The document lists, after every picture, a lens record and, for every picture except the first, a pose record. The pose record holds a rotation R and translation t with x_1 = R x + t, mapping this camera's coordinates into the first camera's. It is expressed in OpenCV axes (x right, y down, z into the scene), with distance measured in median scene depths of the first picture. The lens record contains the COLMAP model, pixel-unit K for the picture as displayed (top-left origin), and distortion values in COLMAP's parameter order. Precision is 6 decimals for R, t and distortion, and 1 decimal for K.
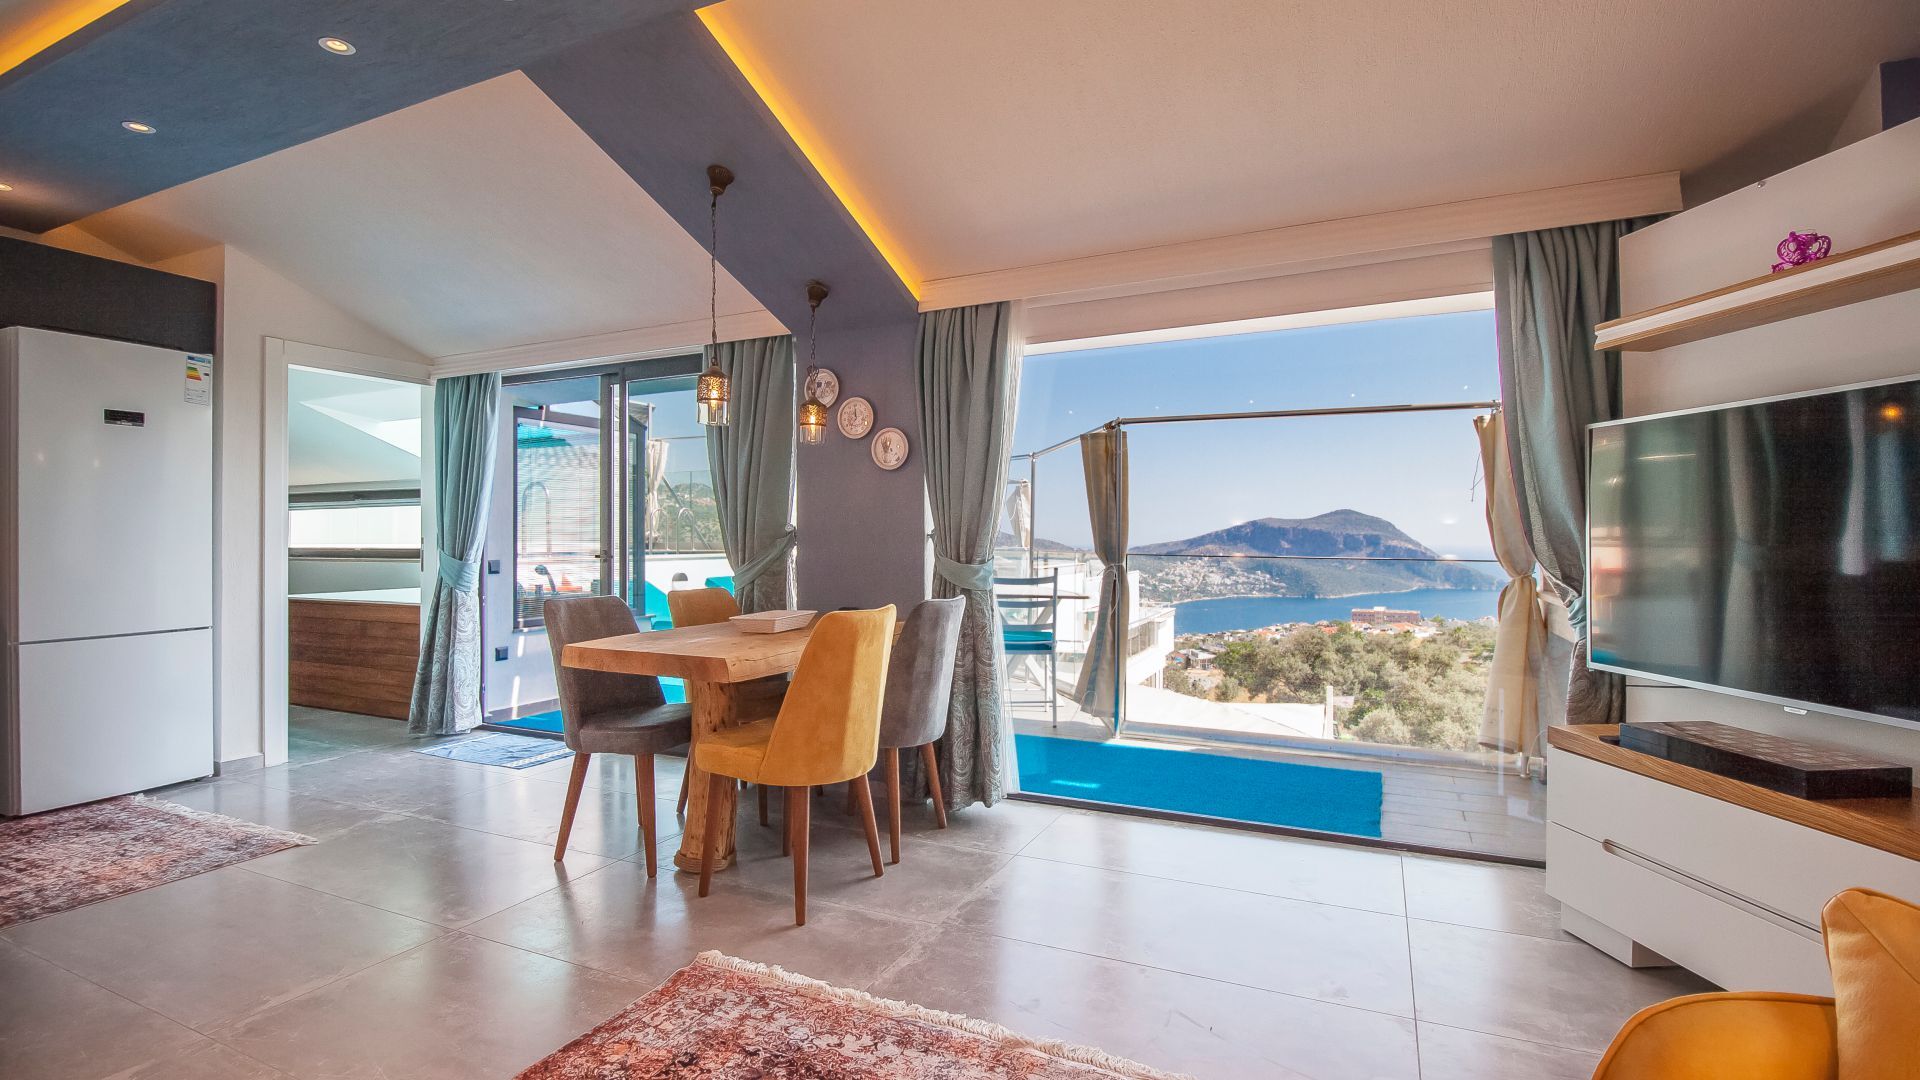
lens RADIAL K [[886.4, 0, 953.6], [0, 886.4, 534.2], [0, 0, 1]] dist [-0.010143, -0.000845]
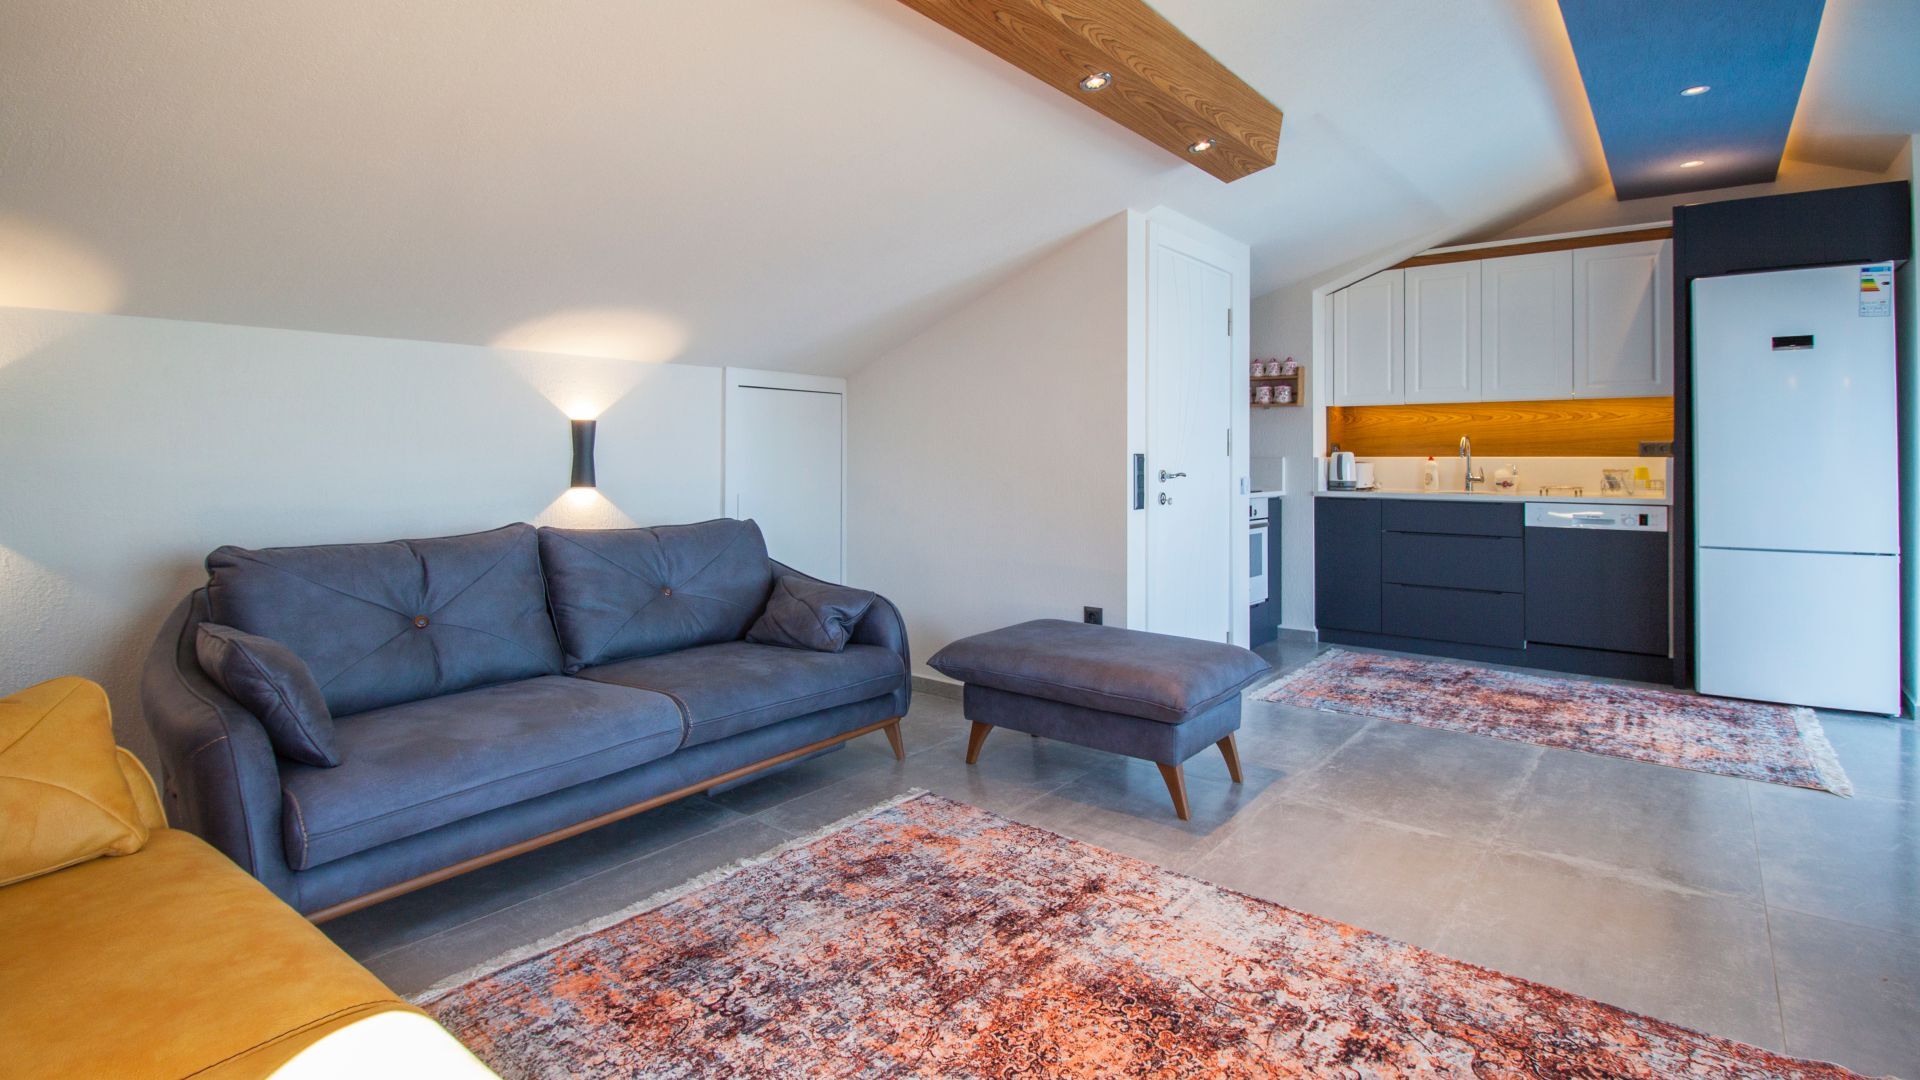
lens RADIAL K [[922.4, 0, 957.0], [0, 922.4, 438.1], [0, 0, 1]] dist [0.003168, -0.013722]
pose [[-0.235296, -0.015622, -0.971798, 0.347930], [0.002909, 0.999855, -0.016778, -0.003720], [0.971919, -0.006775, -0.235217, 0.287961]]
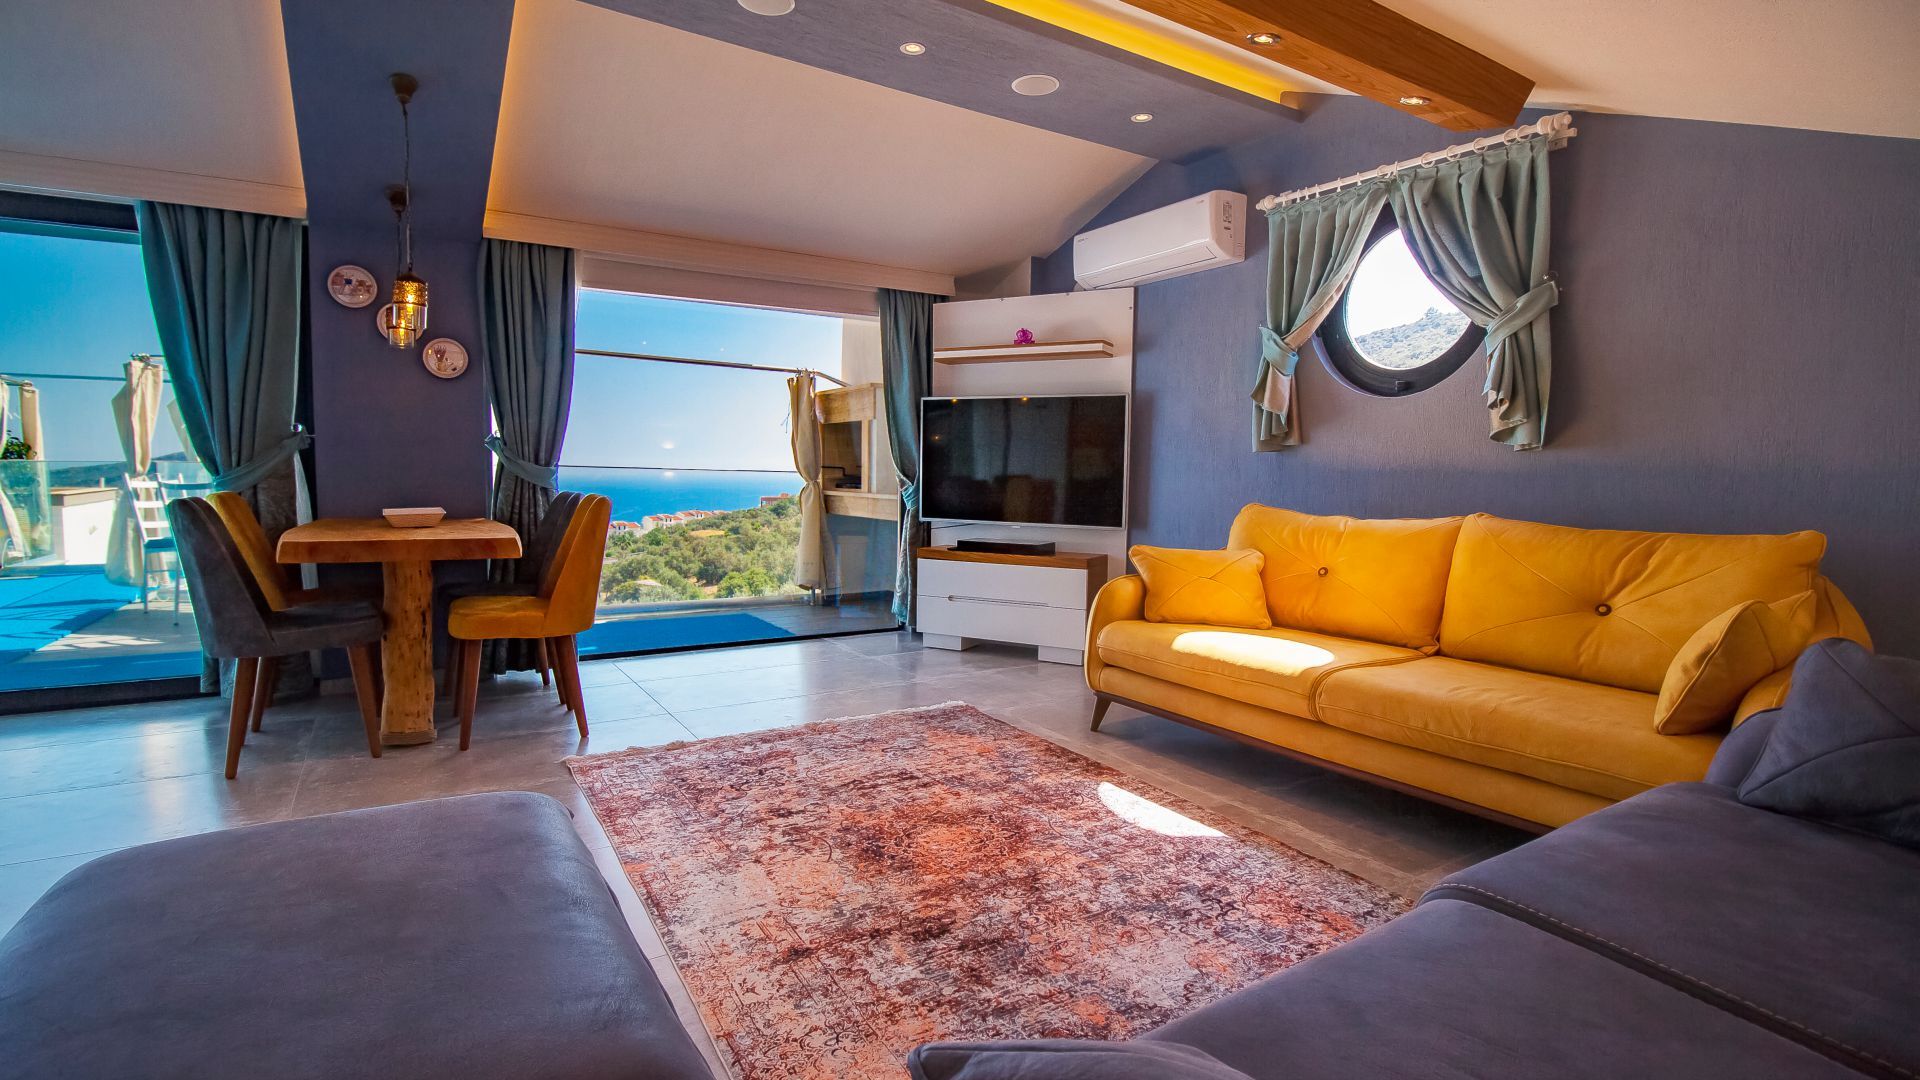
lens RADIAL K [[891.9, 0, 956.1], [0, 891.9, 531.3], [0, 0, 1]] dist [-0.003803, -0.010607]
pose [[0.535462, -0.047213, 0.843239, -0.658279], [-0.017937, 0.997575, 0.067245, 0.027915], [-0.844369, -0.051132, 0.533317, -0.098881]]
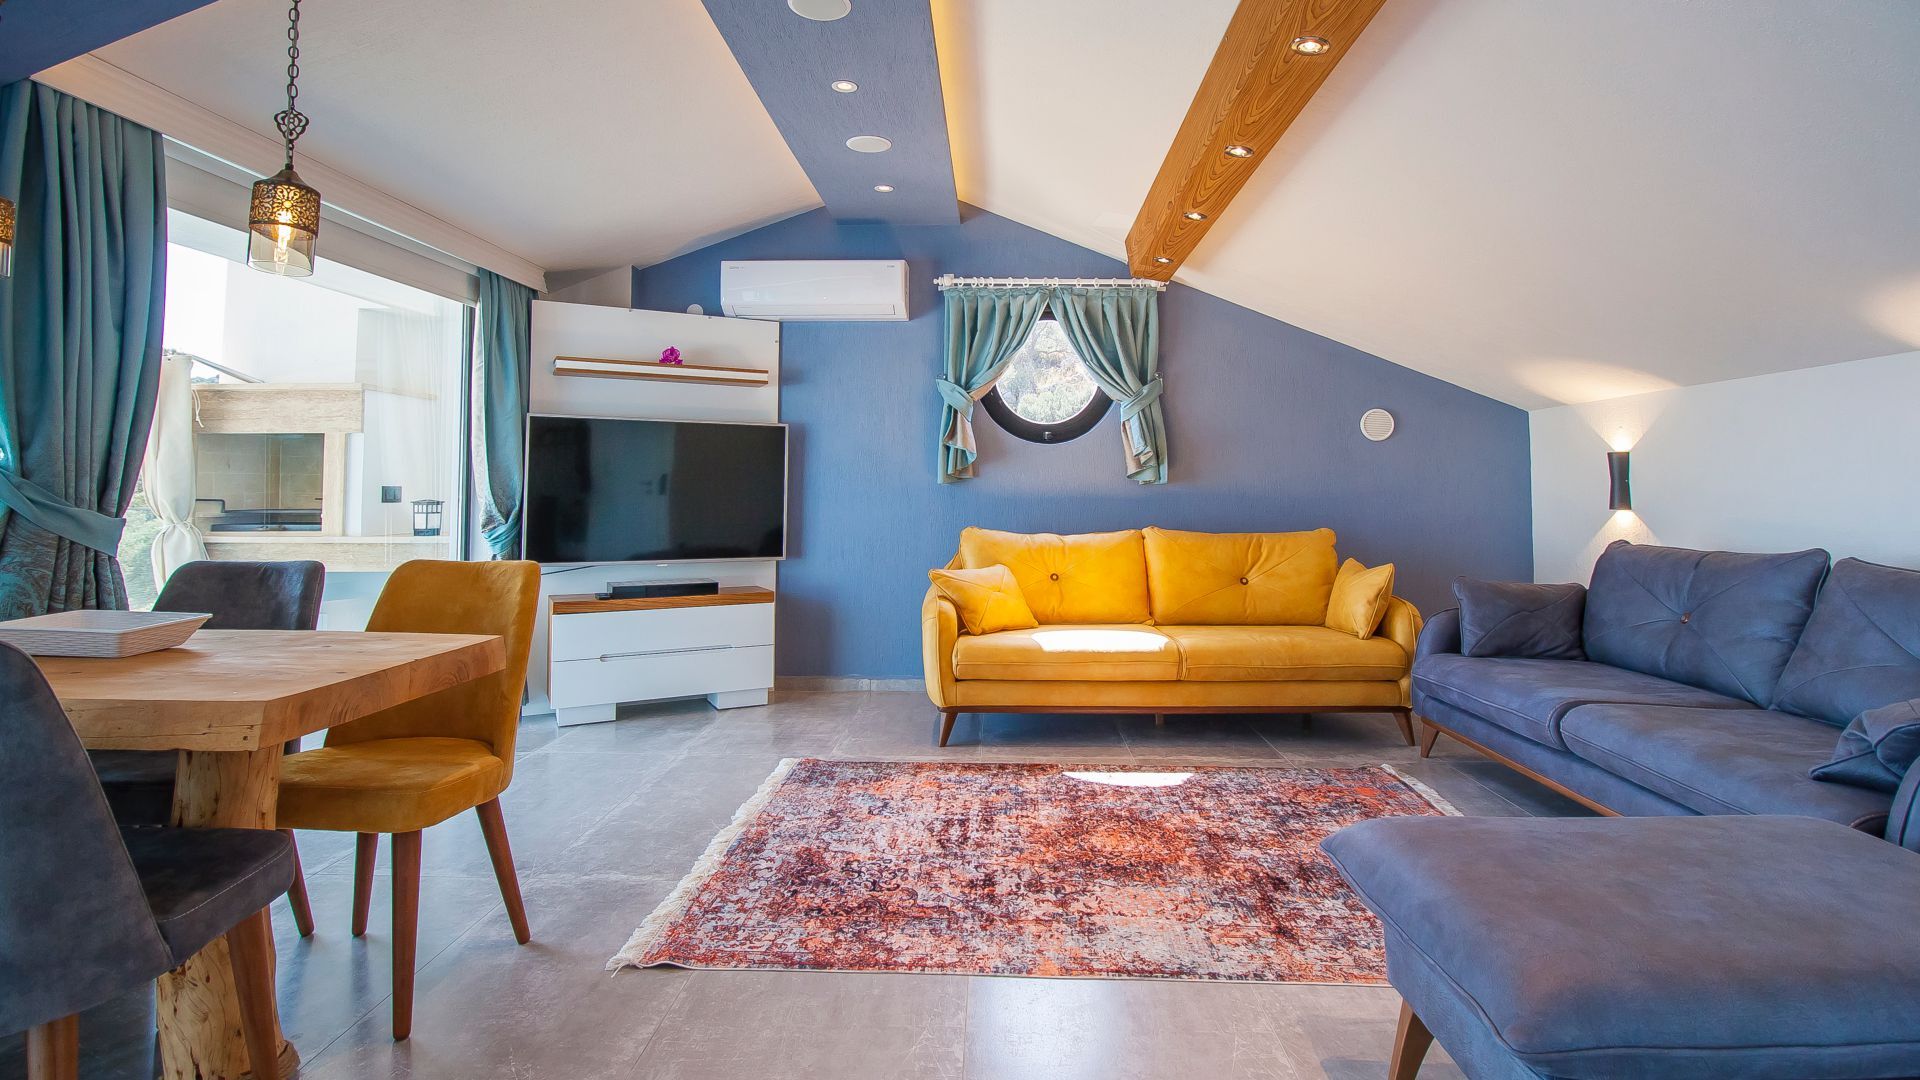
lens RADIAL K [[920.9, 0, 970.6], [0, 920.9, 441.6], [0, 0, 1]] dist [-0.000453, -0.013191]
pose [[-0.399070, 0.051703, 0.915462, -0.779628], [-0.003480, 0.998316, -0.057900, 0.014859], [-0.916914, -0.026292, -0.398218, 0.658410]]
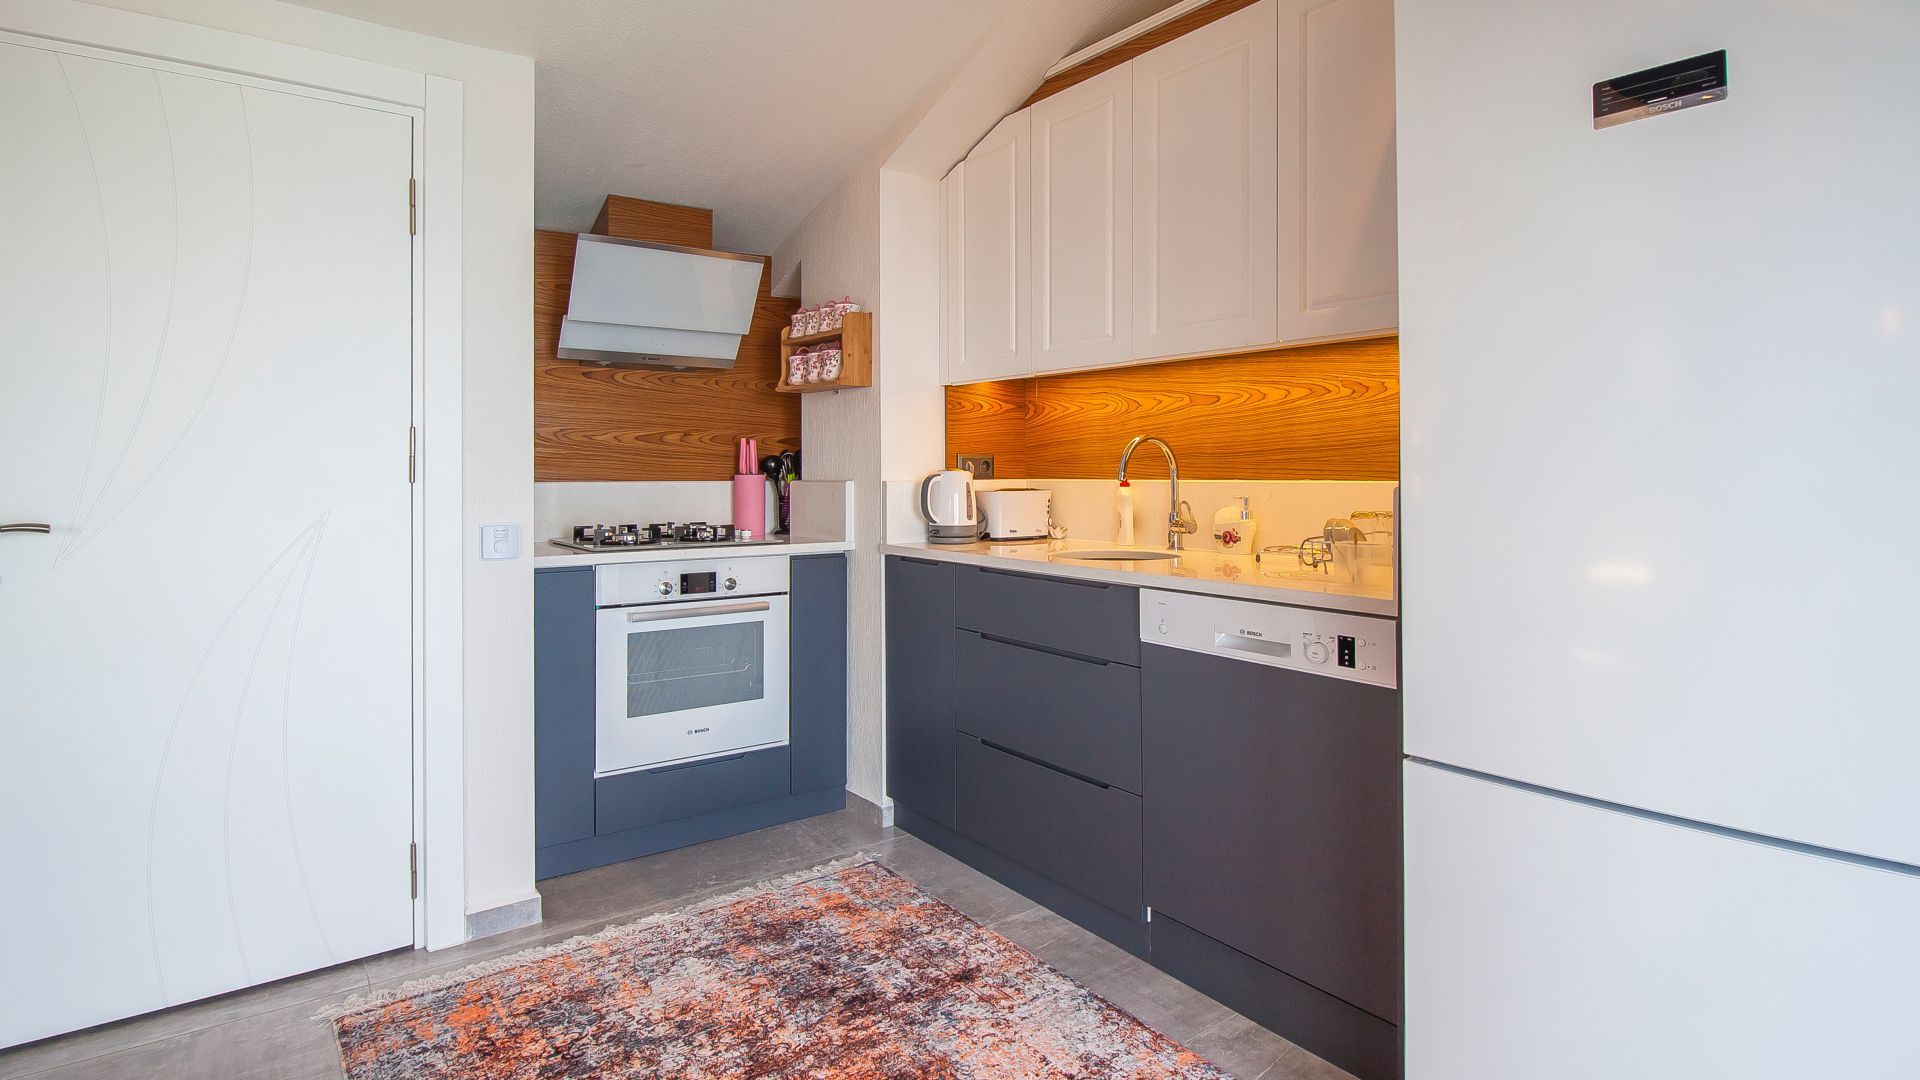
lens RADIAL K [[944.1, 0, 954.0], [0, 944.1, 470.3], [0, 0, 1]] dist [0.001670, -0.013021]
pose [[-0.468911, 0.003923, -0.883237, -0.550556], [0.007361, 0.999973, 0.000533, -0.005065], [0.883215, -0.006252, -0.468927, 0.935847]]
